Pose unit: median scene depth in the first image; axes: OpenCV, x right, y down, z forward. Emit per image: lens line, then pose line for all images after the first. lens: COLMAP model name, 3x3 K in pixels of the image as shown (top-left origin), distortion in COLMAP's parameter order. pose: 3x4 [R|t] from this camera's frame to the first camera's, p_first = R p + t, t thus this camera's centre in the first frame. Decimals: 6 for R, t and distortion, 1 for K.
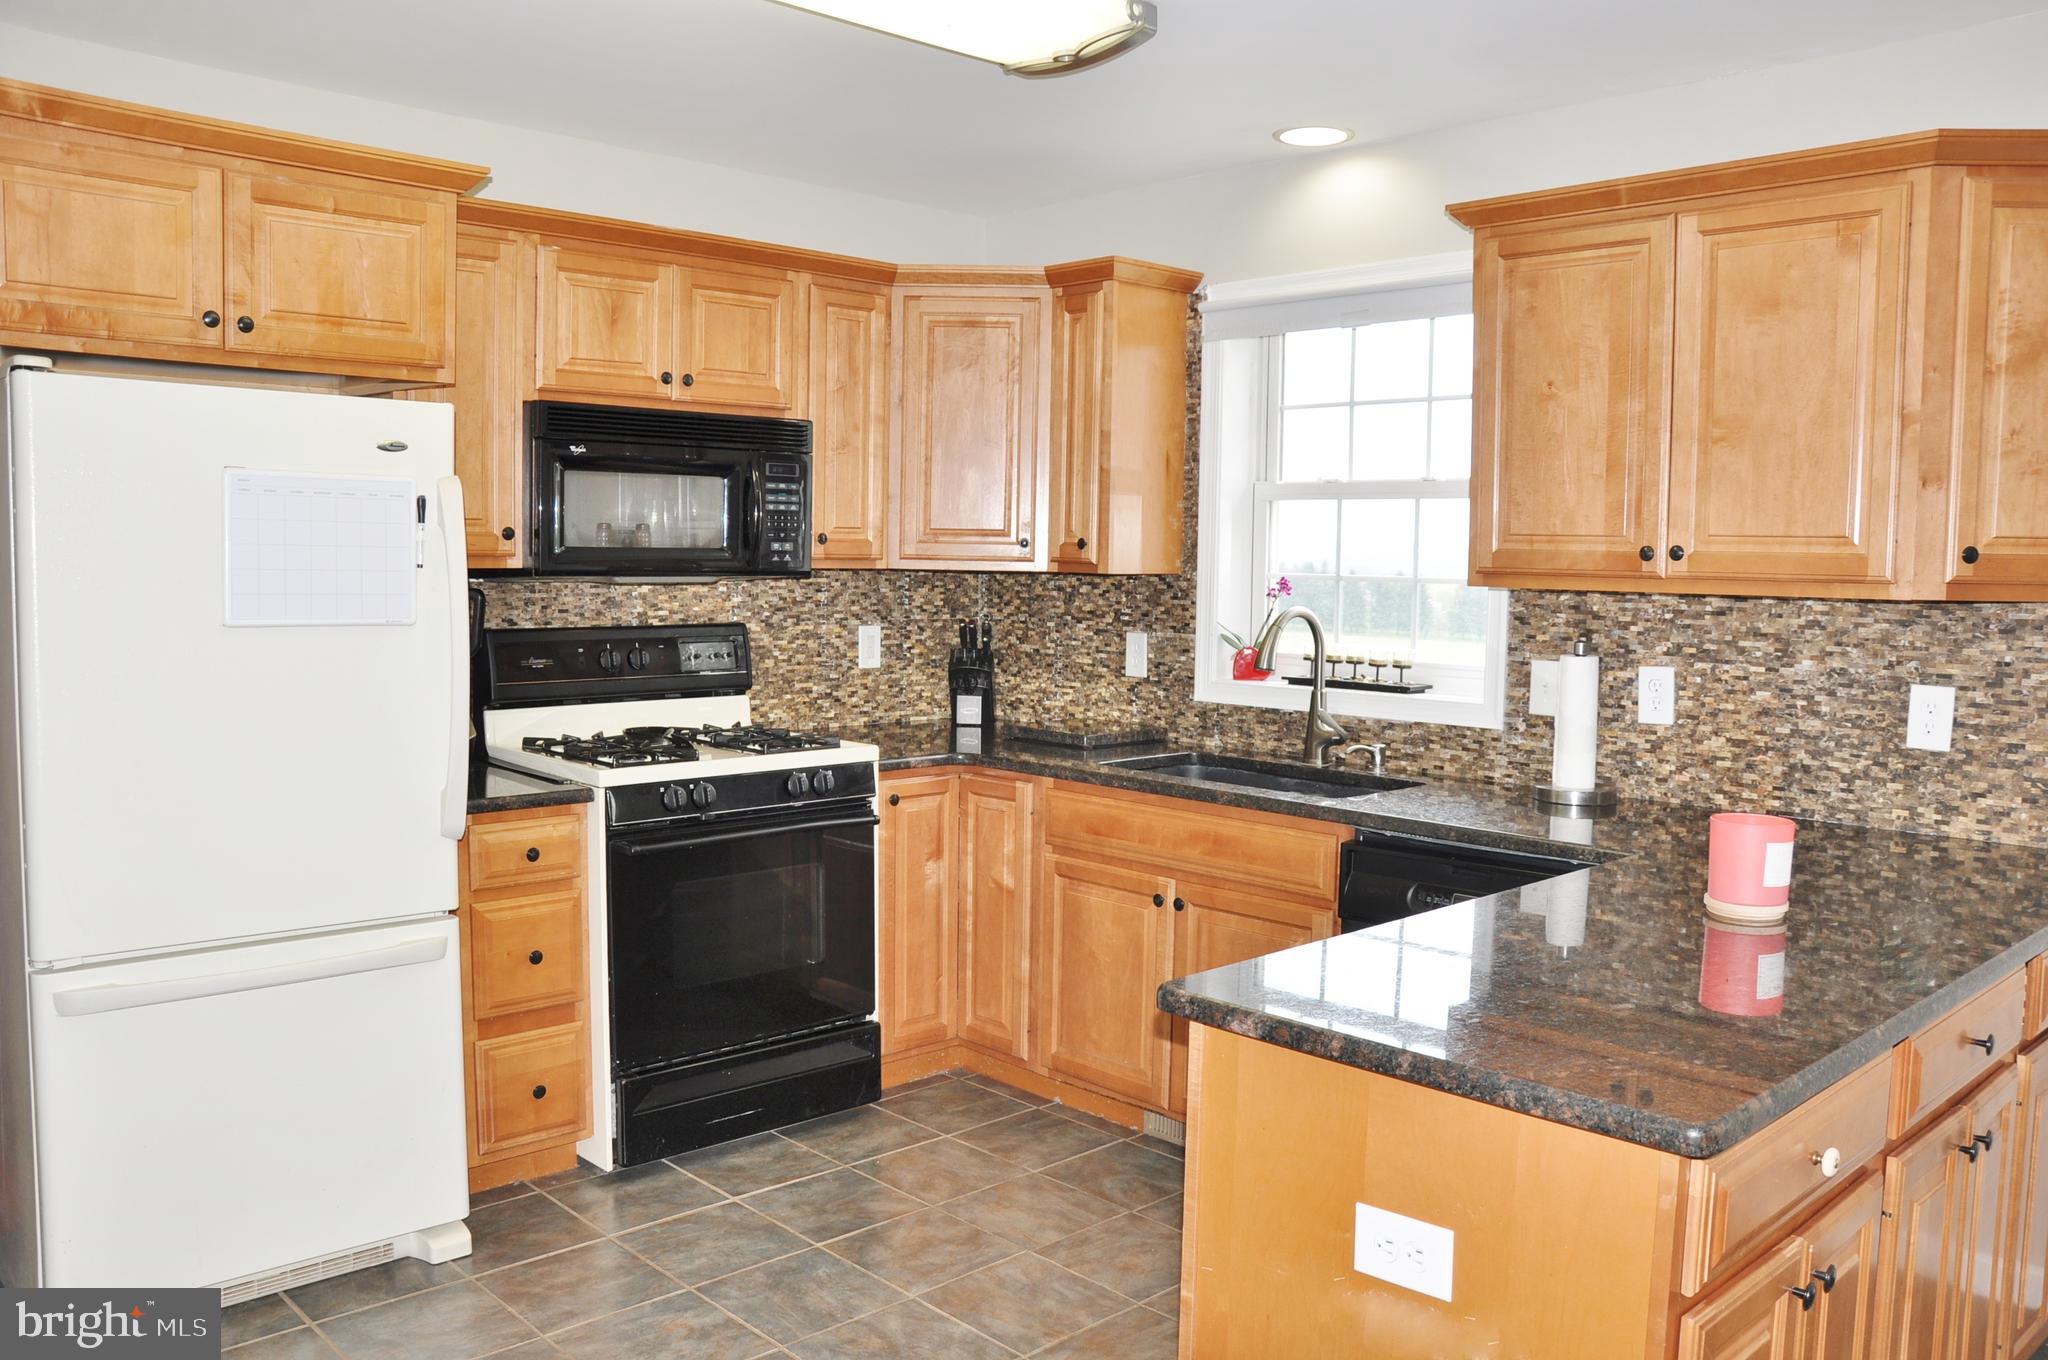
lens RADIAL K [[1620.0, 0, 1032.6], [0, 1620.0, 693.8], [0, 0, 1]] dist [-0.114571, 0.069791]
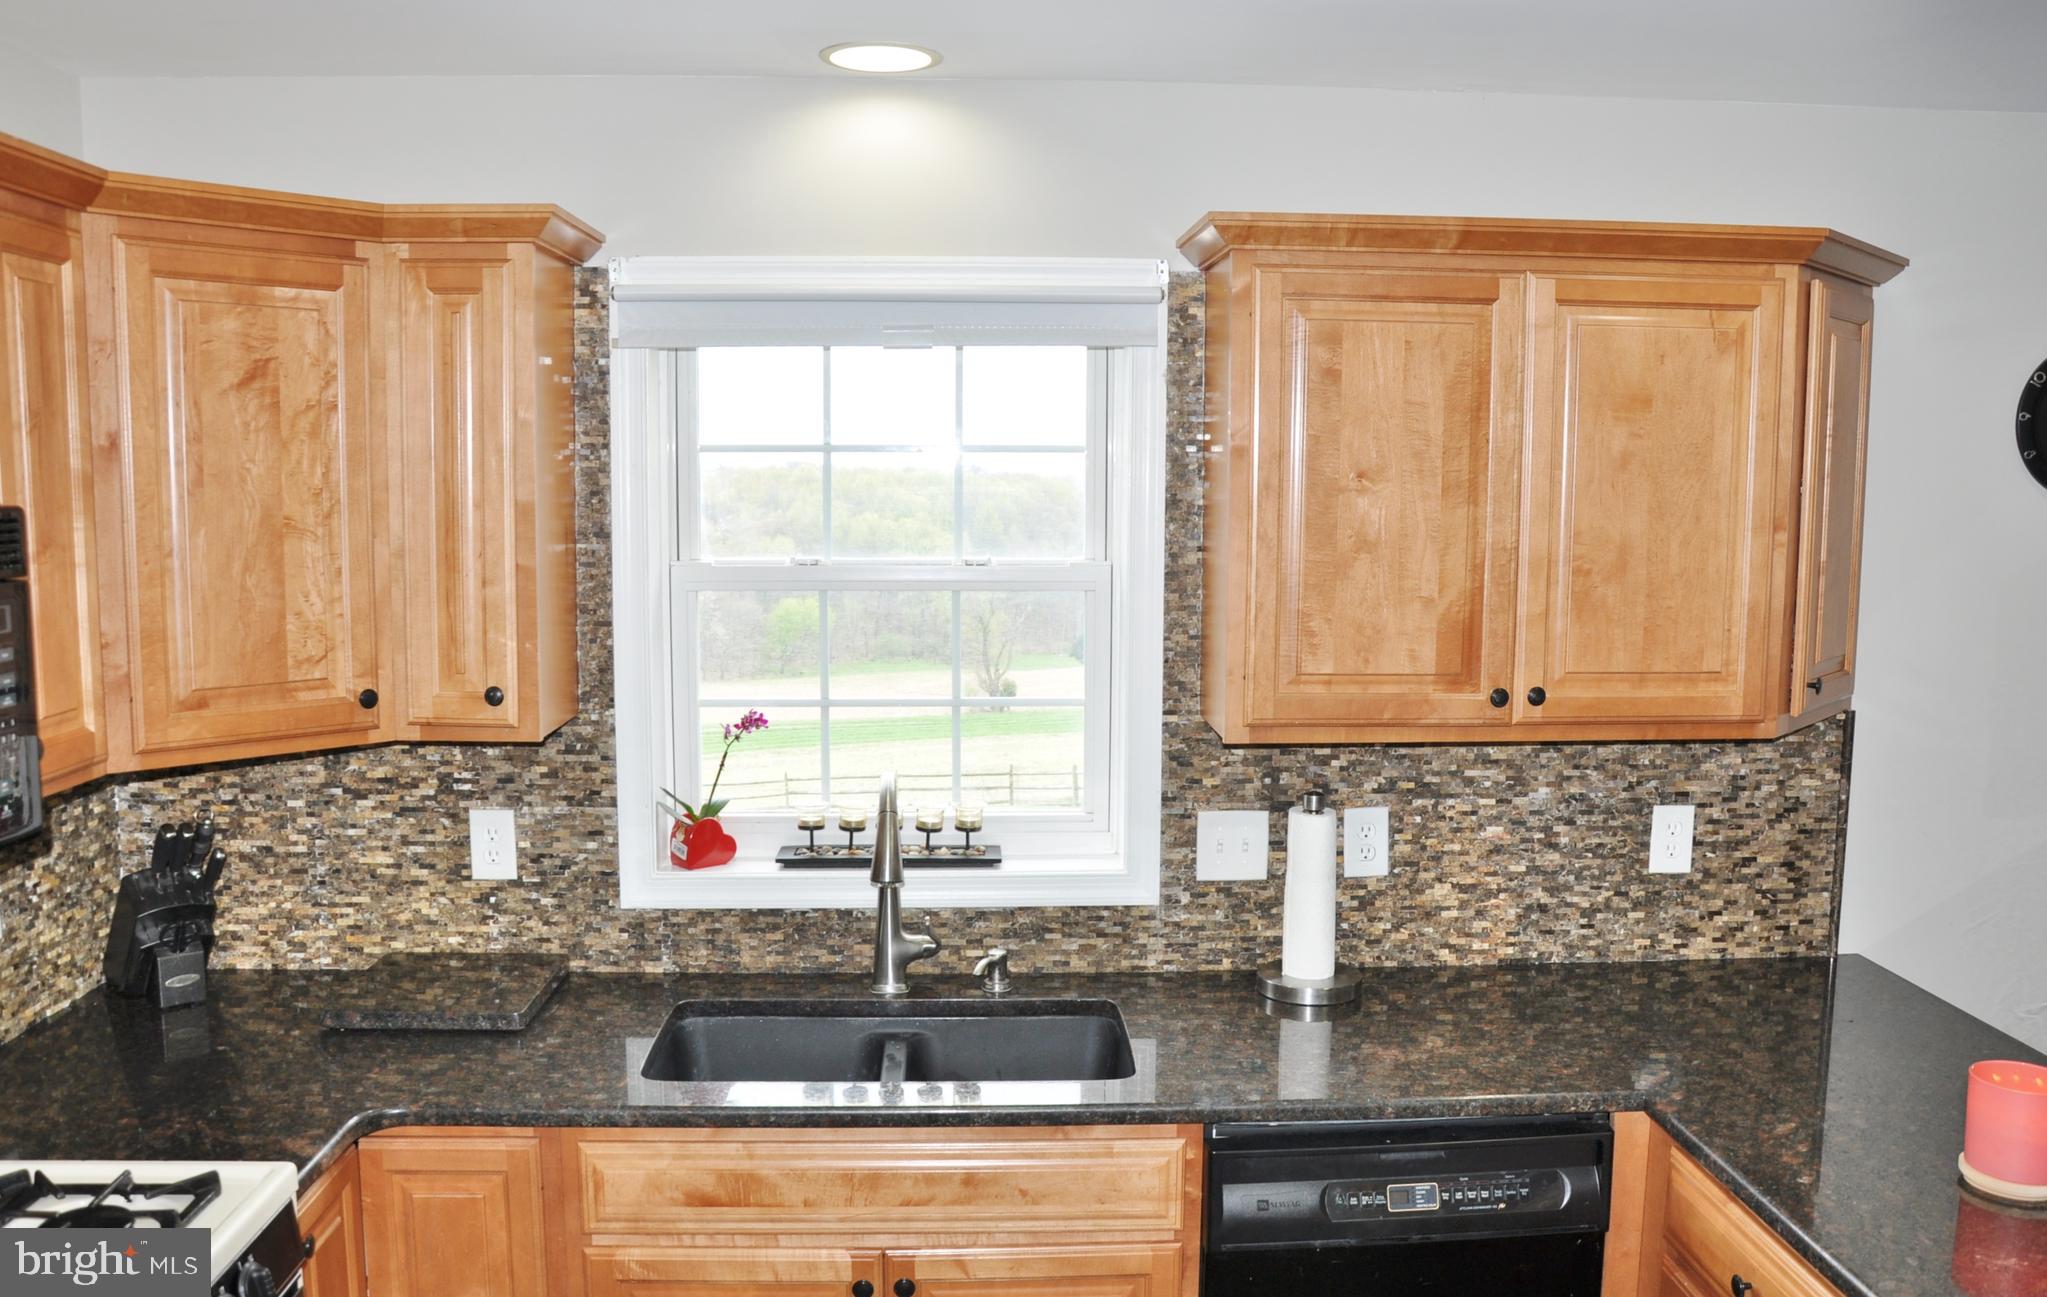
lens RADIAL K [[1664.0, 0, 1028.5], [0, 1664.0, 664.9], [0, 0, 1]] dist [-0.134569, 0.055820]
pose [[0.658631, -0.100711, 0.745696, -0.334778], [0.070585, 0.994902, 0.072024, -0.157843], [-0.749148, 0.005198, 0.662382, 0.551827]]
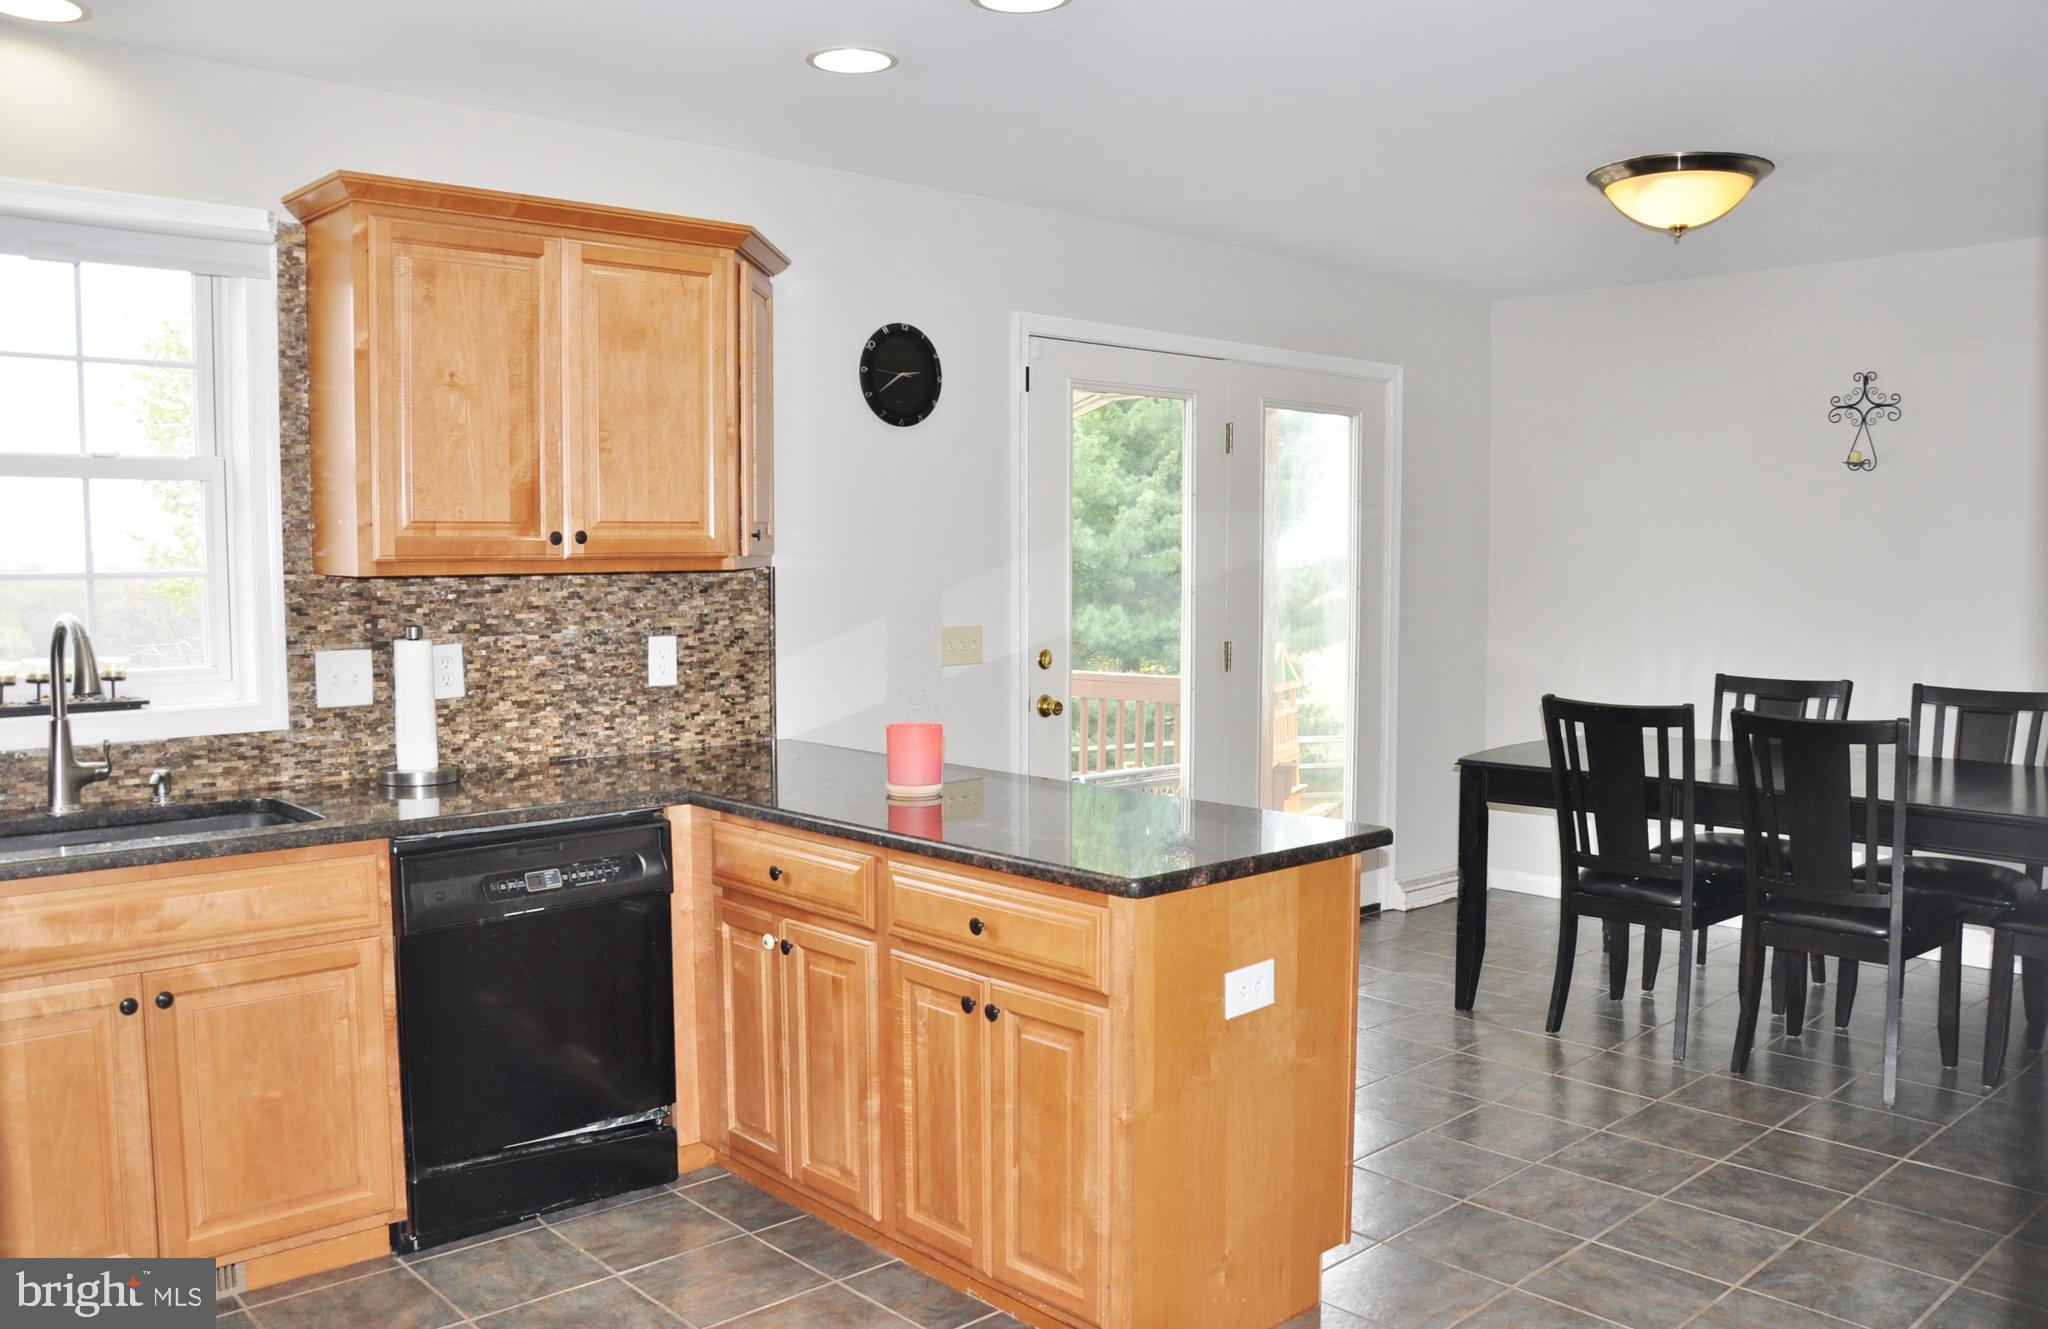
lens RADIAL K [[1649.4, 0, 1019.2], [0, 1649.4, 676.3], [0, 0, 1]] dist [-0.117325, 0.065498]
pose [[0.029767, -0.089729, 0.995521, -0.659900], [0.089036, 0.992242, 0.086771, -0.054491], [-0.995583, 0.086055, 0.037526, 0.561945]]
